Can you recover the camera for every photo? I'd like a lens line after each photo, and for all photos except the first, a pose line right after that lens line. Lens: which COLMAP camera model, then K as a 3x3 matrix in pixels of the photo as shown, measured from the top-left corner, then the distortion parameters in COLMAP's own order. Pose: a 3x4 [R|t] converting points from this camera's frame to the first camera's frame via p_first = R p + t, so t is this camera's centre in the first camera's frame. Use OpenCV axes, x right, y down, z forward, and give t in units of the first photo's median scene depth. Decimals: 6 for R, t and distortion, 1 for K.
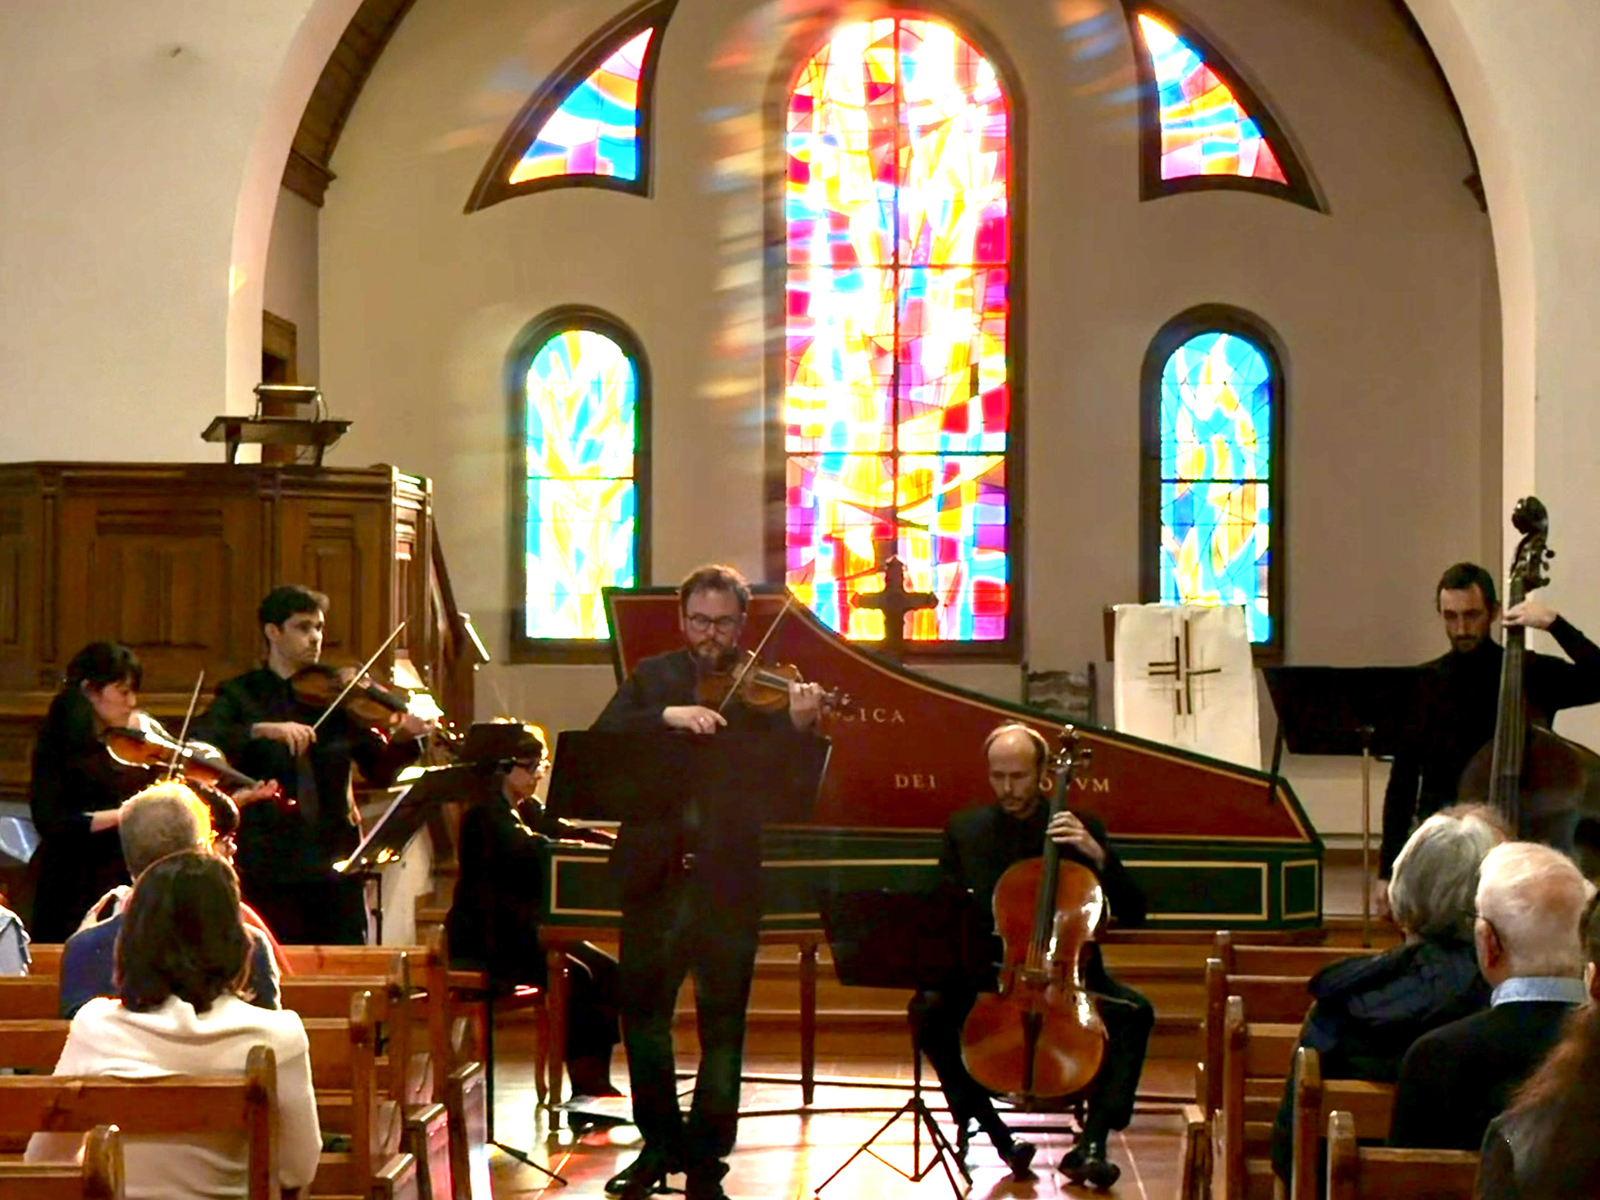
lens RADIAL K [[3393.4, 0, 800.0], [0, 3393.4, 600.0], [0, 0, 1]] dist [0.106448, 0.186731]
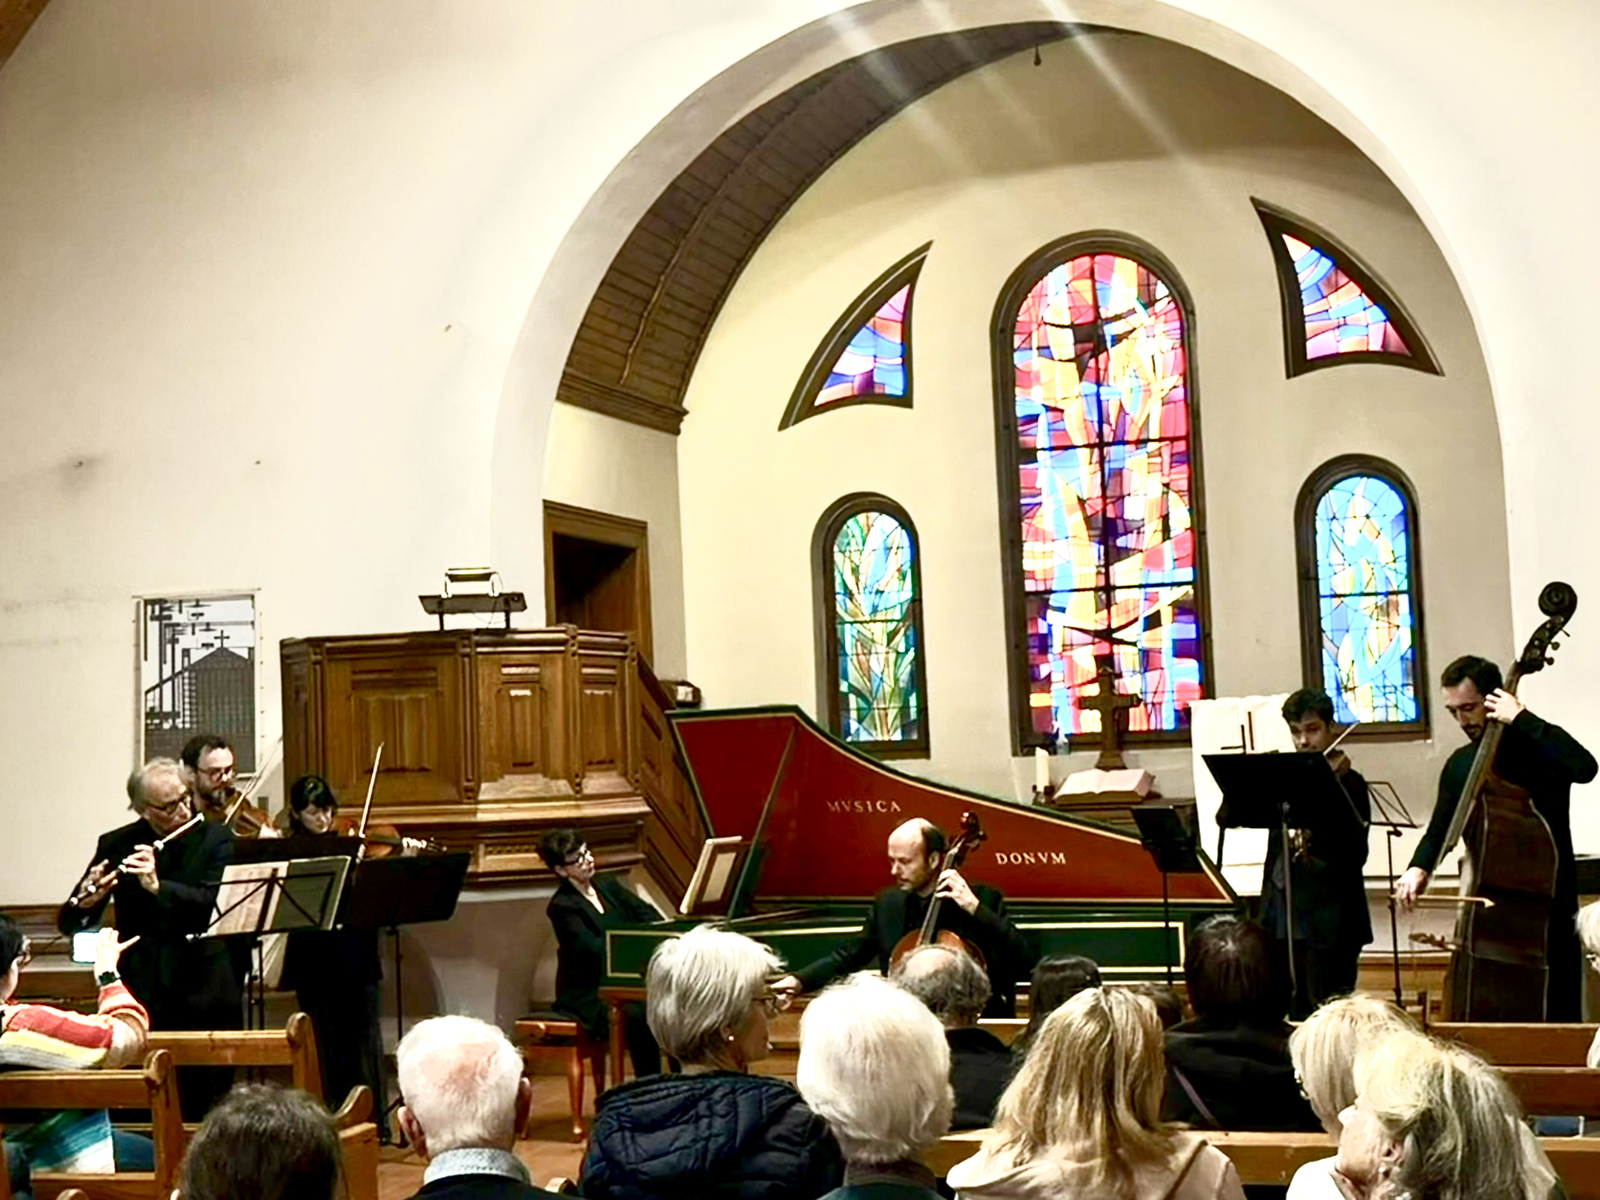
lens RADIAL K [[2305.9, 0, 800.0], [0, 2305.9, 600.0], [0, 0, 1]] dist [0.111609, -0.074241]
pose [[0.966688, -0.060147, -0.248791, 0.139929], [0.049069, 0.997518, -0.050496, 0.000210], [0.251211, 0.036606, 0.967240, 0.122529]]
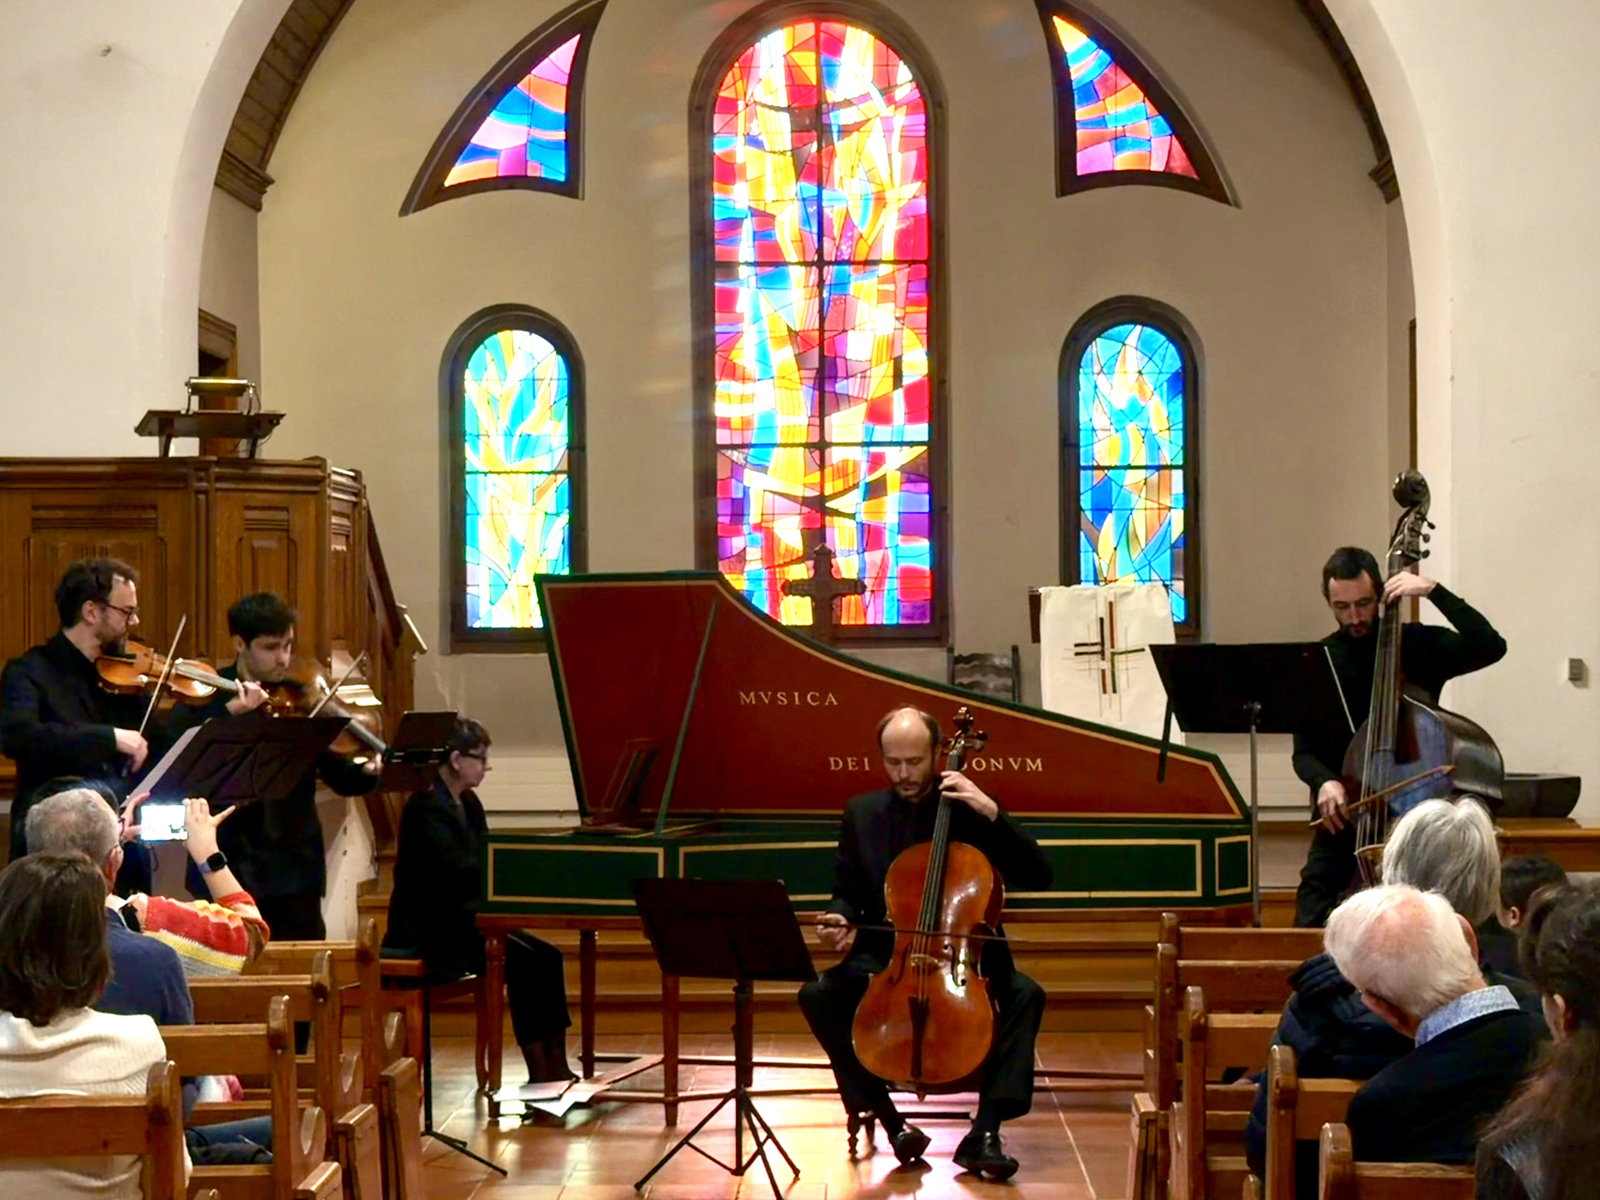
lens RADIAL K [[3152.0, 0, 800.0], [0, 3152.0, 600.0], [0, 0, 1]] dist [0.075443, 0.455757]
pose [[0.999665, -0.013346, 0.022181, -0.000577], [0.013291, 0.999908, 0.002618, 0.001542], [-0.022214, -0.002323, 0.999751, 0.044613]]
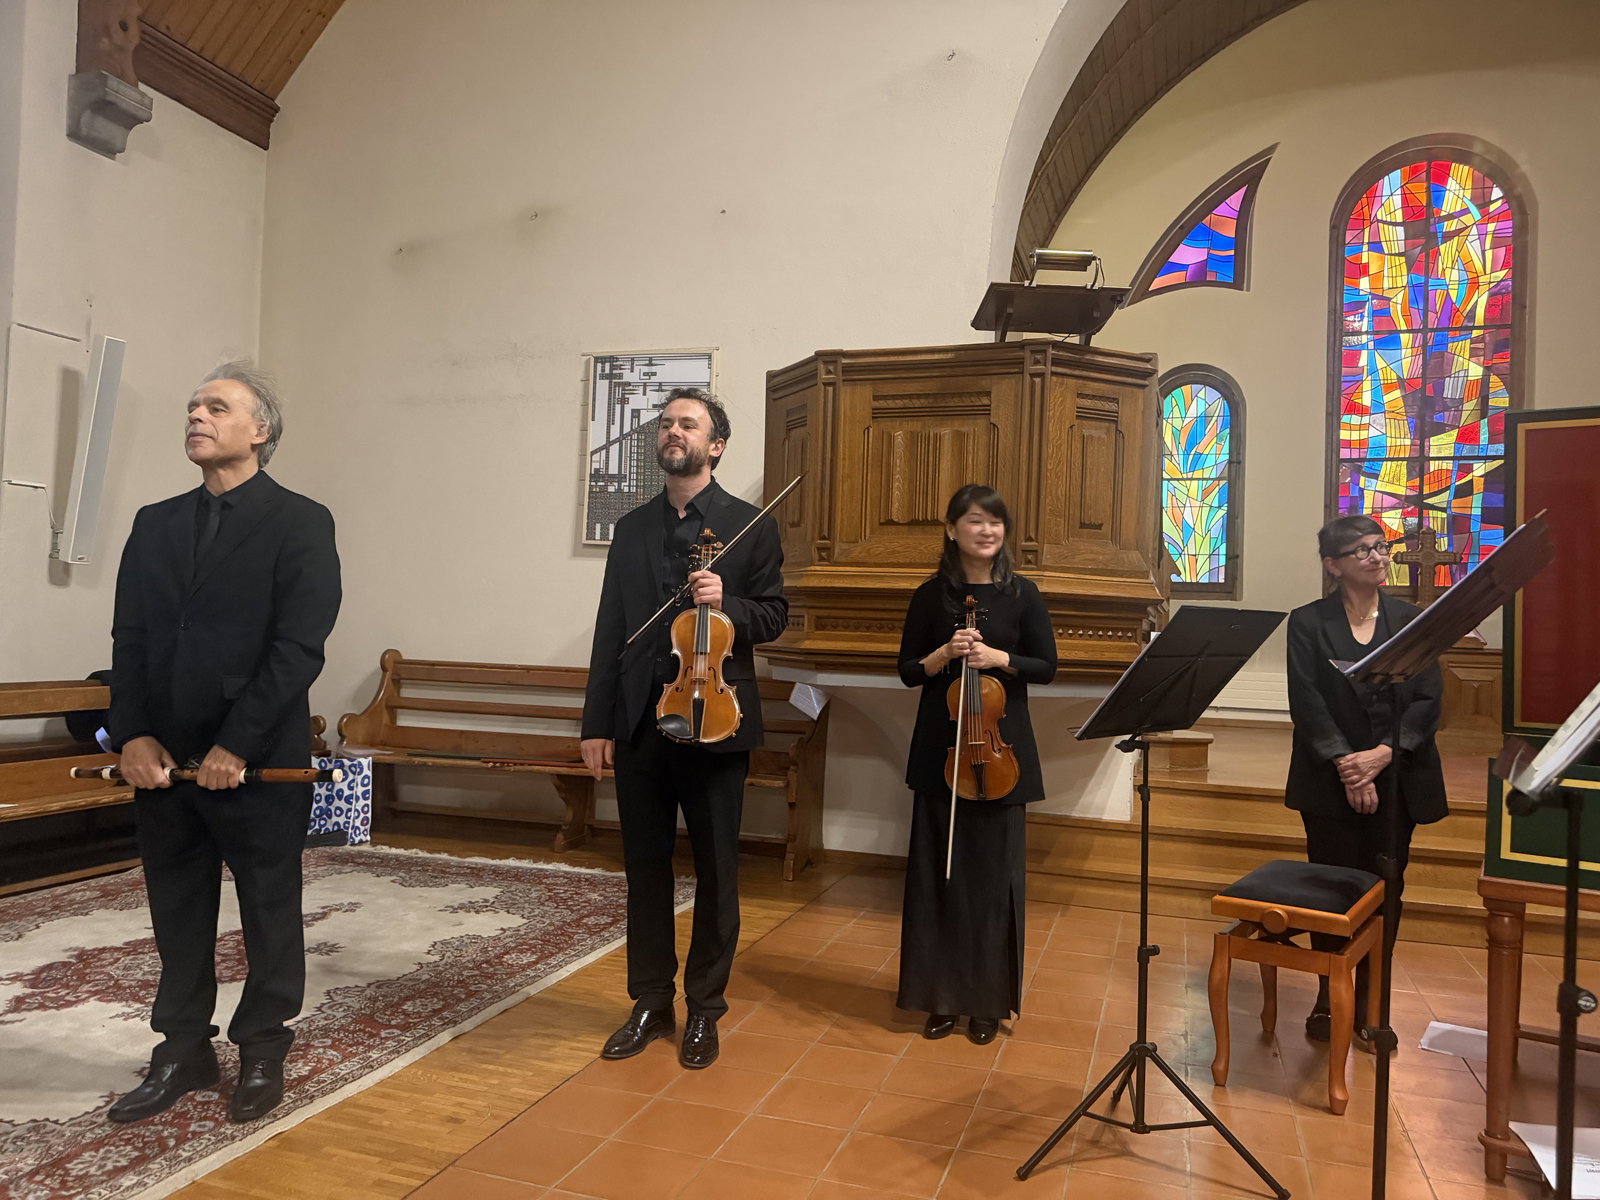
lens RADIAL K [[1113.7, 0, 809.8], [0, 1113.7, 616.7], [0, 0, 1]] dist [0.087634, -0.134440]
pose [[0.961261, 0.022974, -0.274680, -0.093894], [-0.022986, 0.999731, 0.003173, 0.030435], [0.274679, 0.003264, 0.961531, 0.485543]]
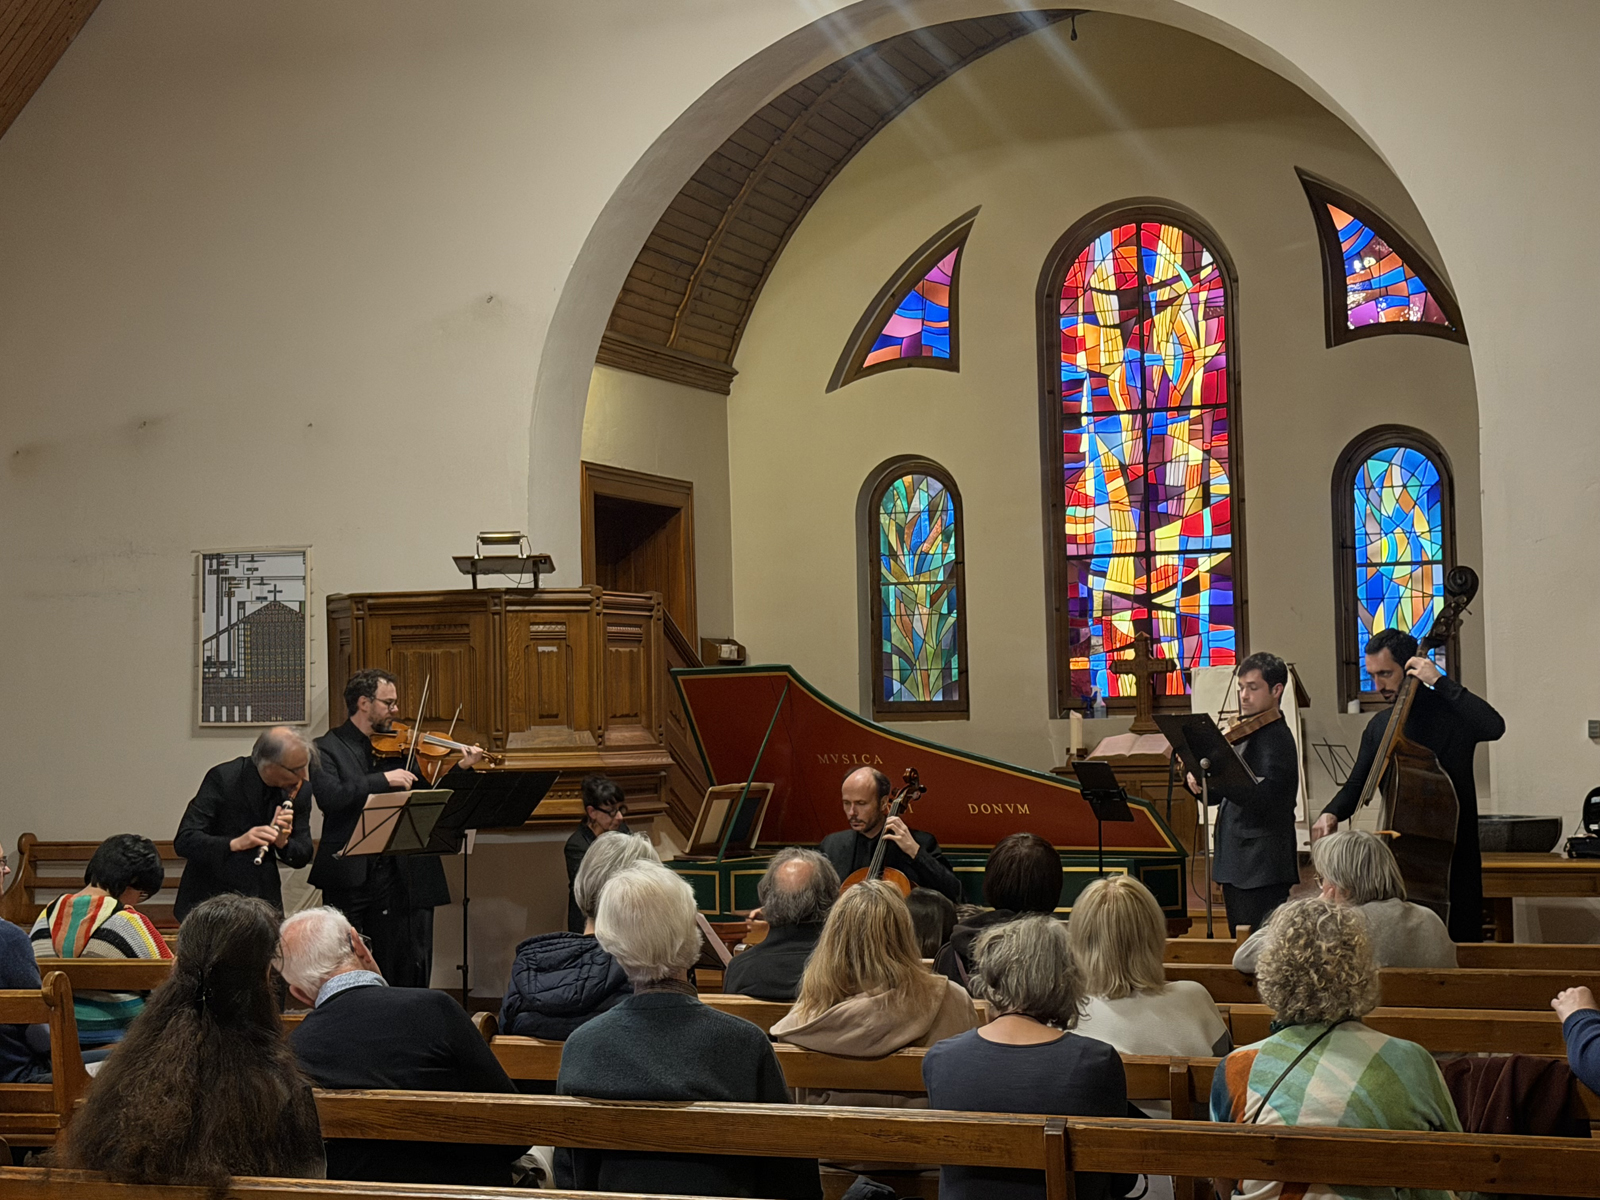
lens RADIAL K [[2548.8, 0, 800.0], [0, 2548.8, 600.0], [0, 0, 1]] dist [0.110640, 0.013815]
pose [[0.953147, -0.040791, -0.299743, 0.203460], [0.032701, 0.998954, -0.031959, 0.001824], [0.300734, 0.020660, 0.953484, 0.024464]]
